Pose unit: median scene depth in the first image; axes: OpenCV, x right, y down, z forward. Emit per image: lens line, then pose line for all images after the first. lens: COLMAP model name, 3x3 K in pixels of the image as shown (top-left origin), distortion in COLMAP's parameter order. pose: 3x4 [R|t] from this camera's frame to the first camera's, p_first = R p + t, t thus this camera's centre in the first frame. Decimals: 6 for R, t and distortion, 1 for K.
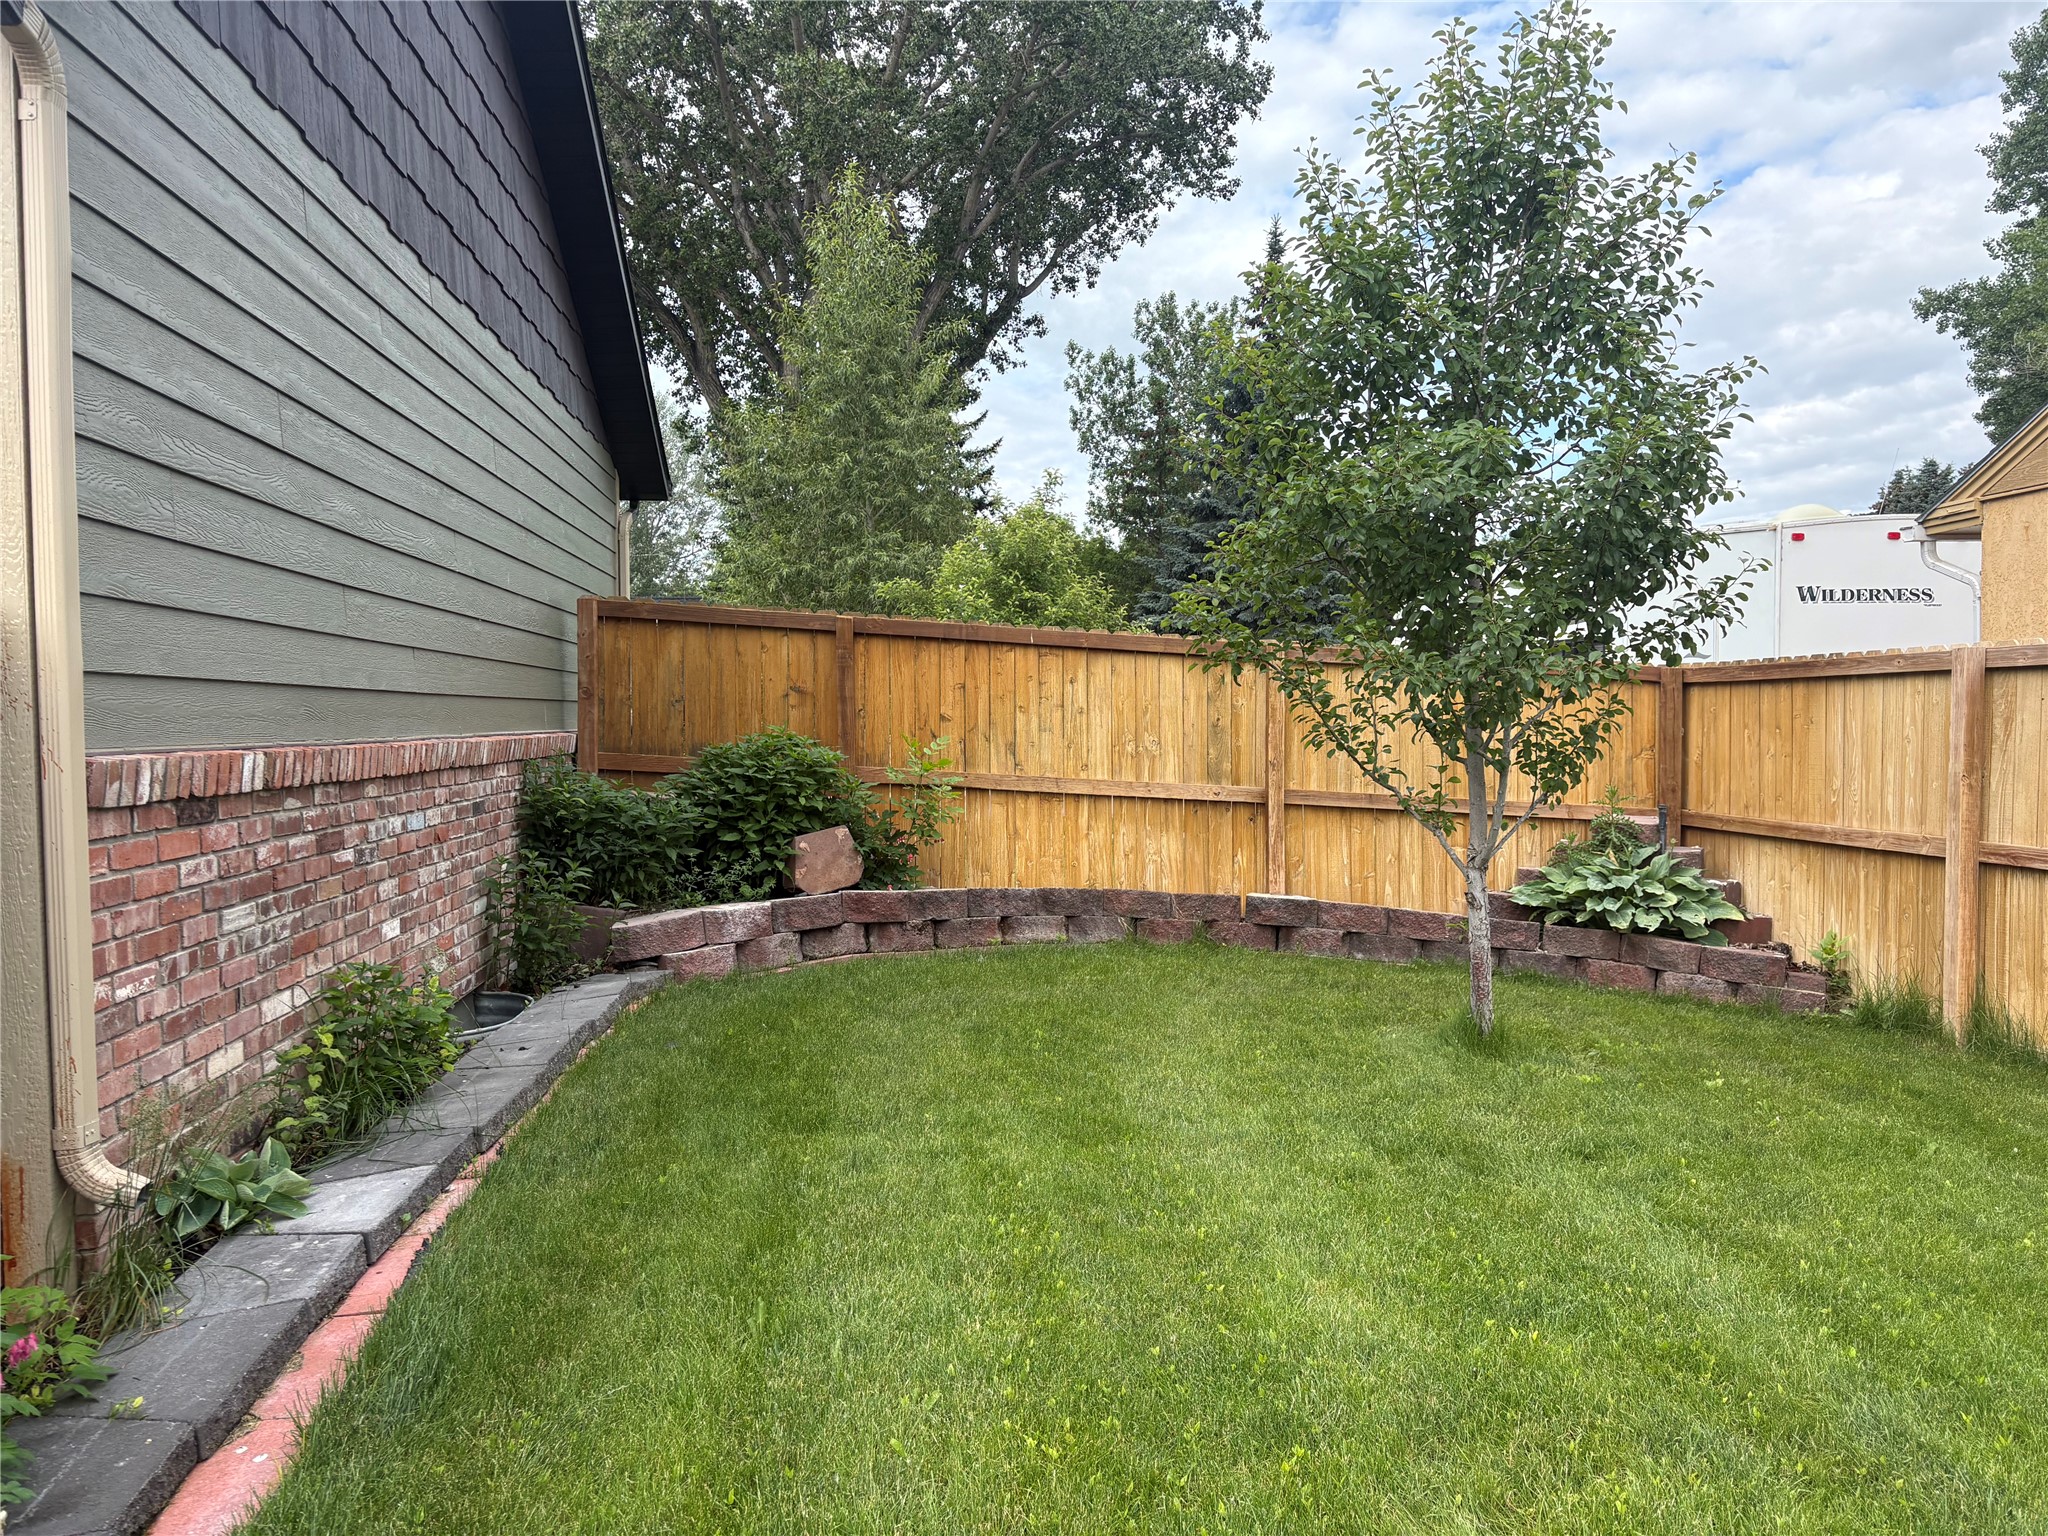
lens RADIAL K [[1550.6, 0, 1024.0], [0, 1550.6, 768.0], [0, 0, 1]] dist [0.080242, -0.000606]
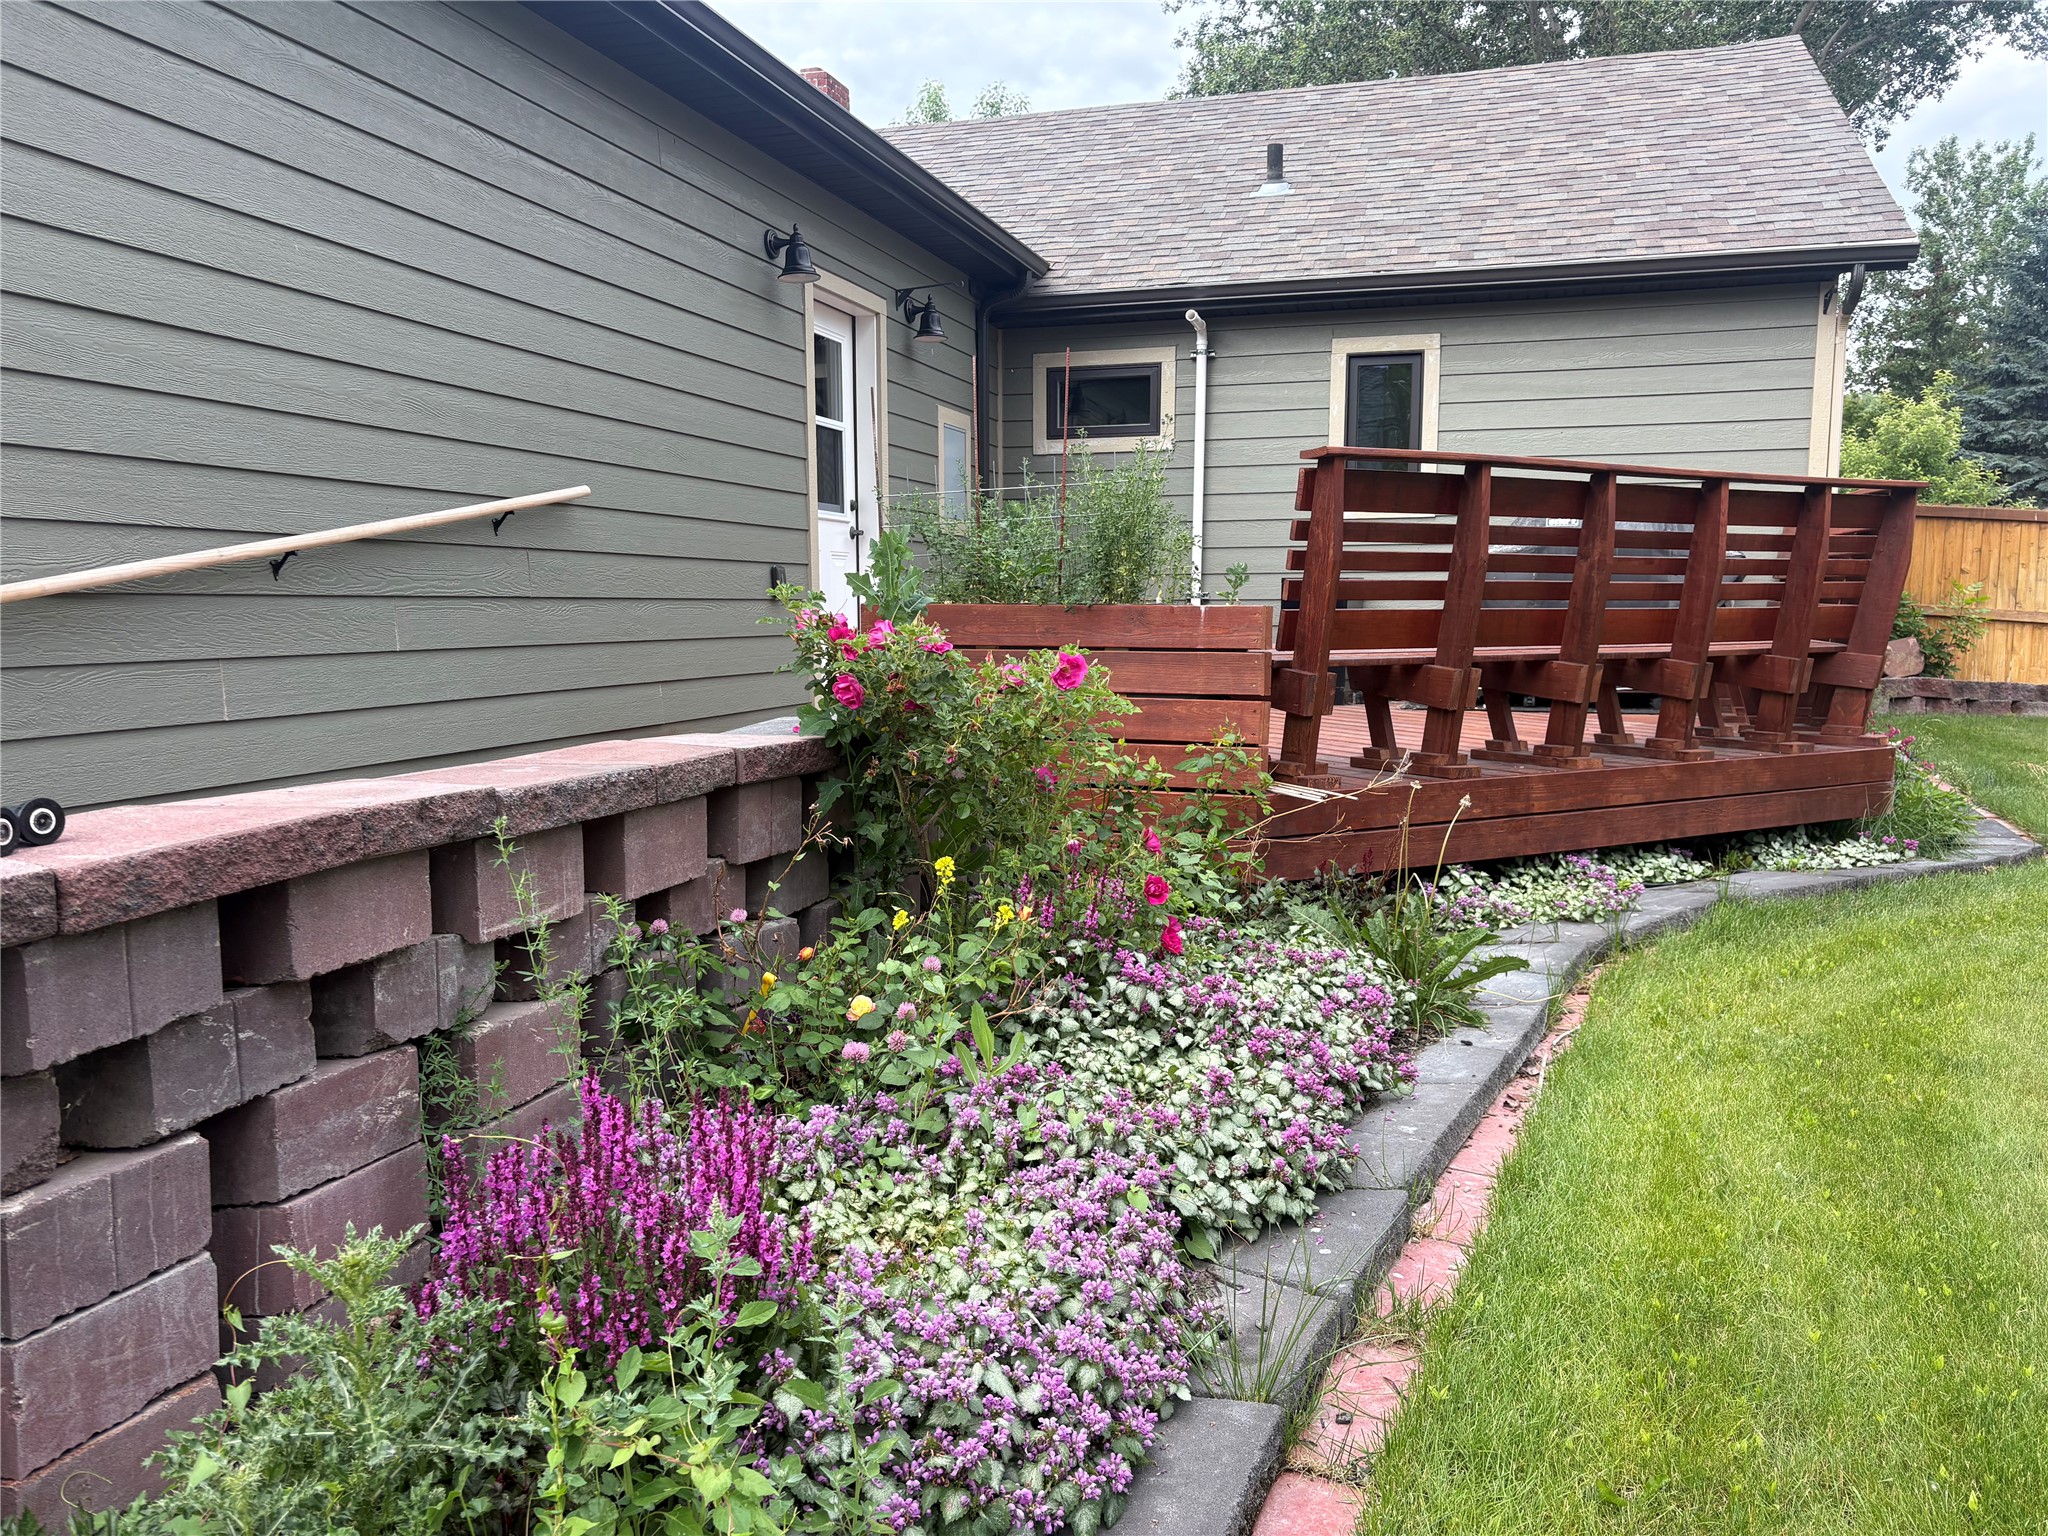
lens RADIAL K [[1531.8, 0, 1024.0], [0, 1531.8, 768.0], [0, 0, 1]] dist [-0.000609, -0.000152]
pose [[0.917601, 0.054652, -0.393728, -0.049871], [-0.022158, 0.995996, 0.086609, 0.008383], [0.396885, -0.070748, 0.915138, -0.124513]]
